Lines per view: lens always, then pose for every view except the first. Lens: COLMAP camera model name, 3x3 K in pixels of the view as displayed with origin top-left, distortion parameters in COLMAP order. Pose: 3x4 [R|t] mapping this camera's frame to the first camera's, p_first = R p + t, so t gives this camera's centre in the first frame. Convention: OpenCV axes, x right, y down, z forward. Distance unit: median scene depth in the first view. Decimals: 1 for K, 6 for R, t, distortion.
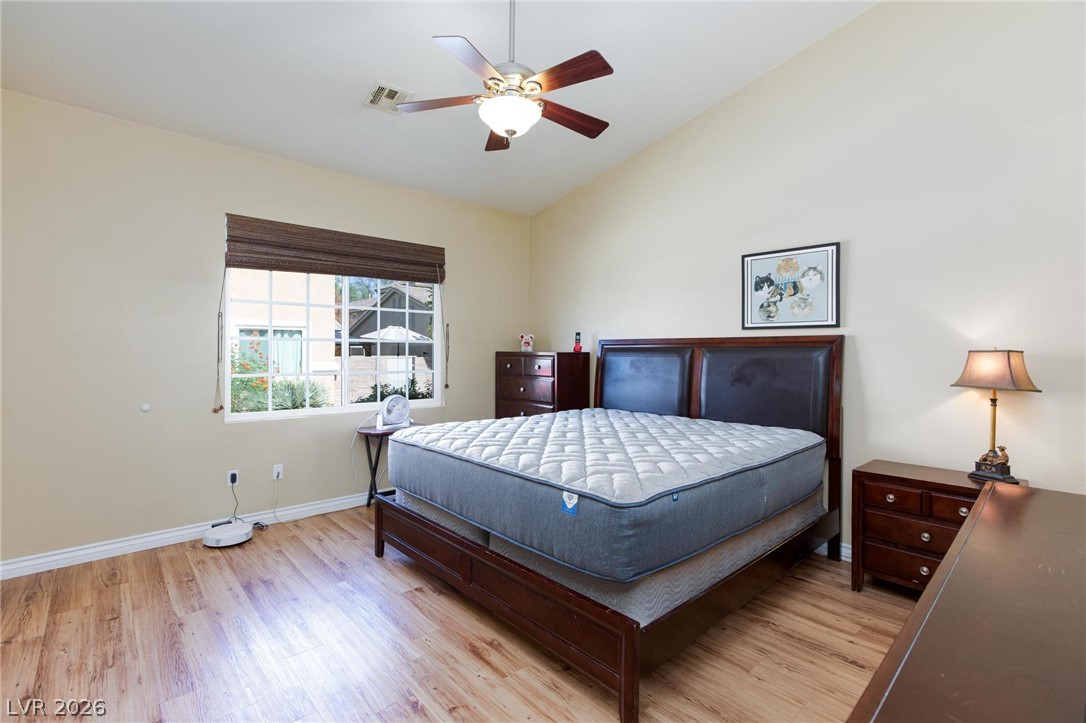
lens RADIAL K [[501.3, 0, 544.2], [0, 501.3, 359.6], [0, 0, 1]] dist [-0.032785, 0.016152]
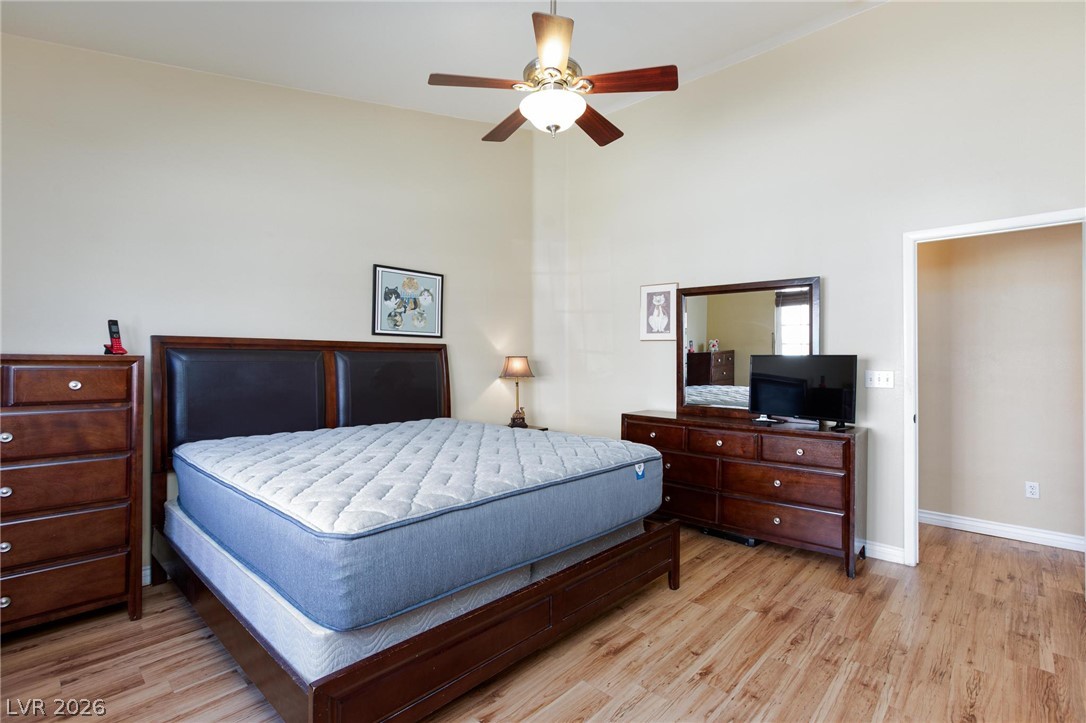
lens RADIAL K [[501.3, 0, 544.2], [0, 501.3, 359.6], [0, 0, 1]] dist [-0.032785, 0.016152]
pose [[-0.074833, -0.007089, 0.997171, -0.756411], [0.006336, 0.999951, 0.007584, -0.015407], [-0.997176, 0.006885, -0.074784, 0.805665]]
